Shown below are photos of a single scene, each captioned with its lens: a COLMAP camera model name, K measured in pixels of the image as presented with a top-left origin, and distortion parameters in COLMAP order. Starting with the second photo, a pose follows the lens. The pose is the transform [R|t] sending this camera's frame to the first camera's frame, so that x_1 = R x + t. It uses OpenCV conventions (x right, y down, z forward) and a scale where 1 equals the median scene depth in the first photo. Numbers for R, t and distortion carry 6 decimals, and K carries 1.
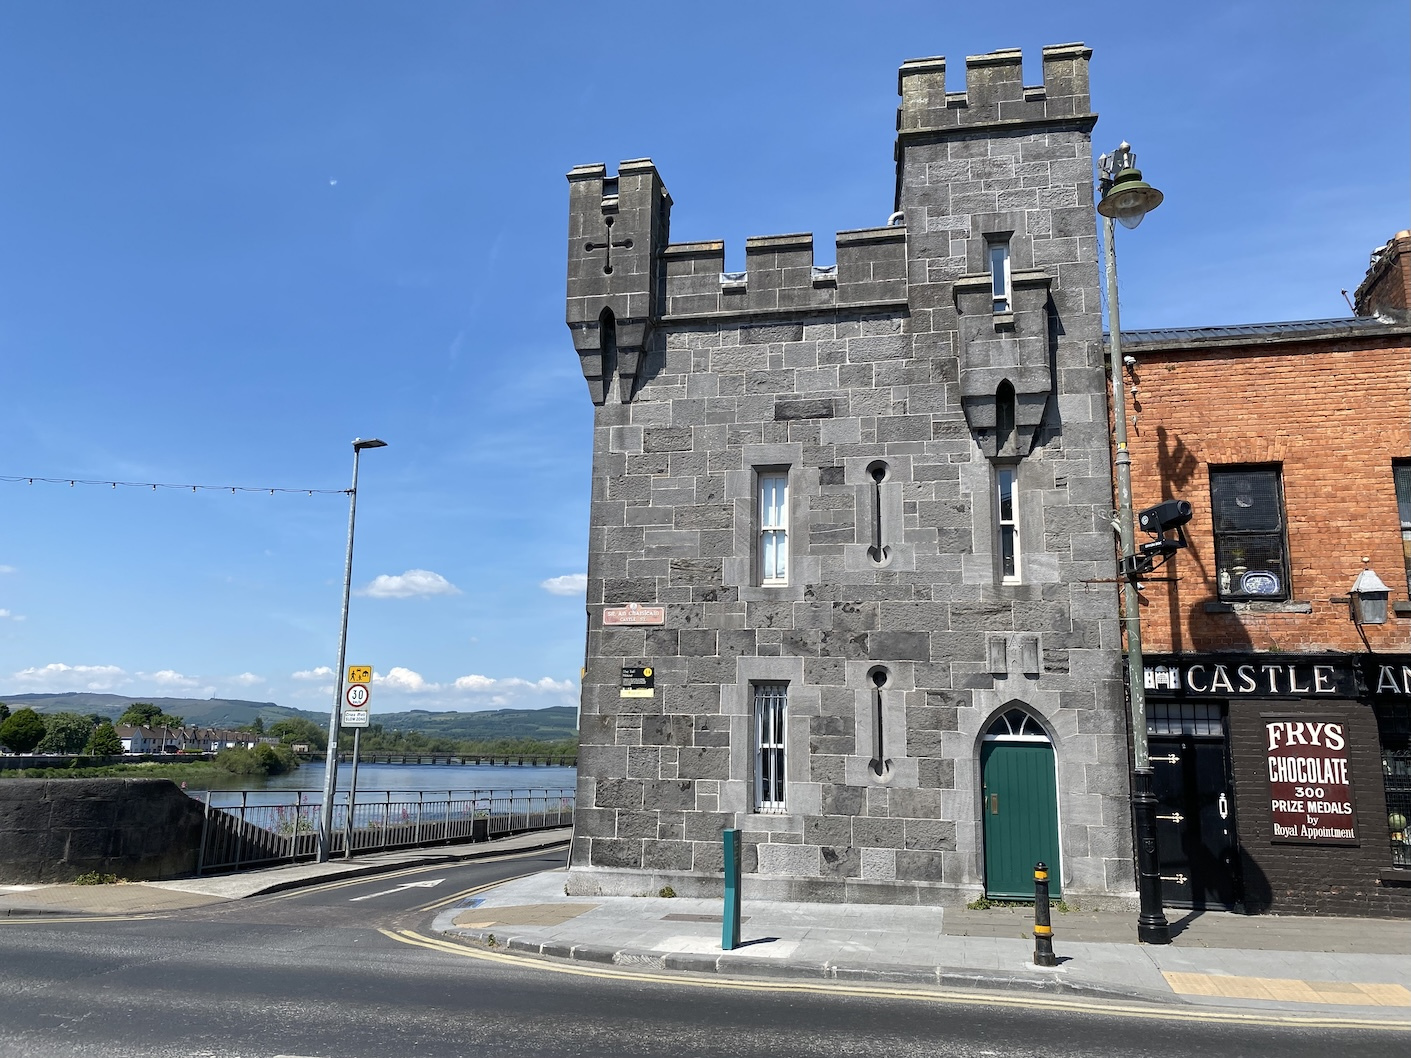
lens RADIAL K [[1041.9, 0, 699.2], [0, 1041.9, 524.0], [0, 0, 1]] dist [0.123468, -0.275529]
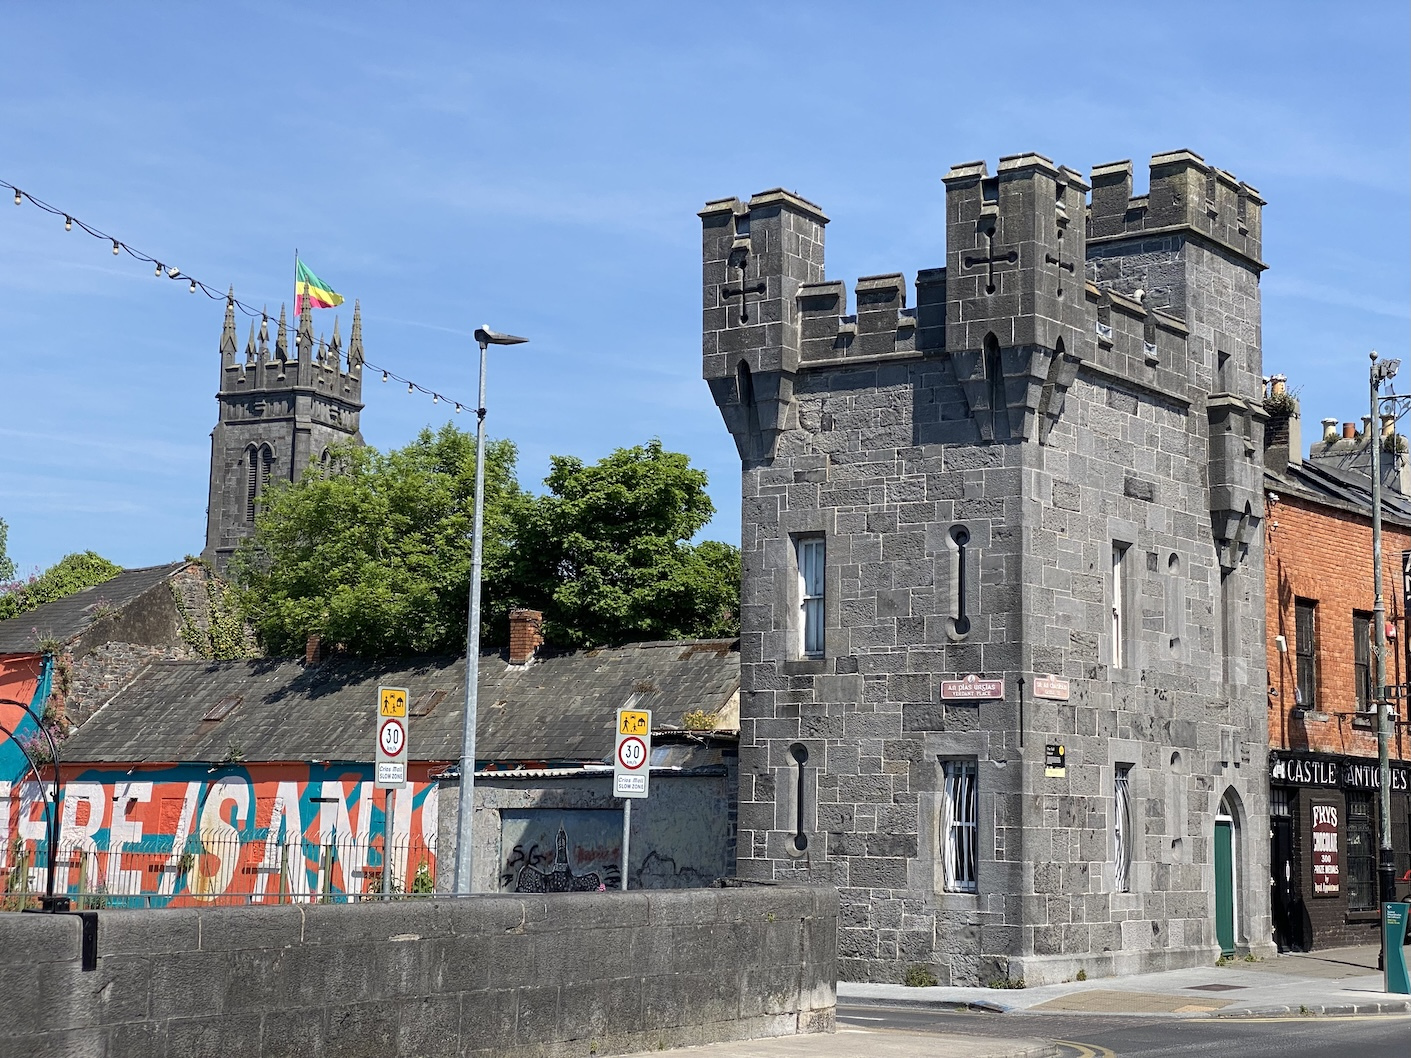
lens RADIAL K [[2120.1, 0, 711.0], [0, 2120.1, 532.9], [0, 0, 1]] dist [0.099305, -0.051429]
pose [[0.455112, 0.109564, 0.883668, -1.946433], [-0.193759, 0.980807, -0.021817, 0.055248], [-0.869098, -0.161289, 0.467605, 0.429179]]
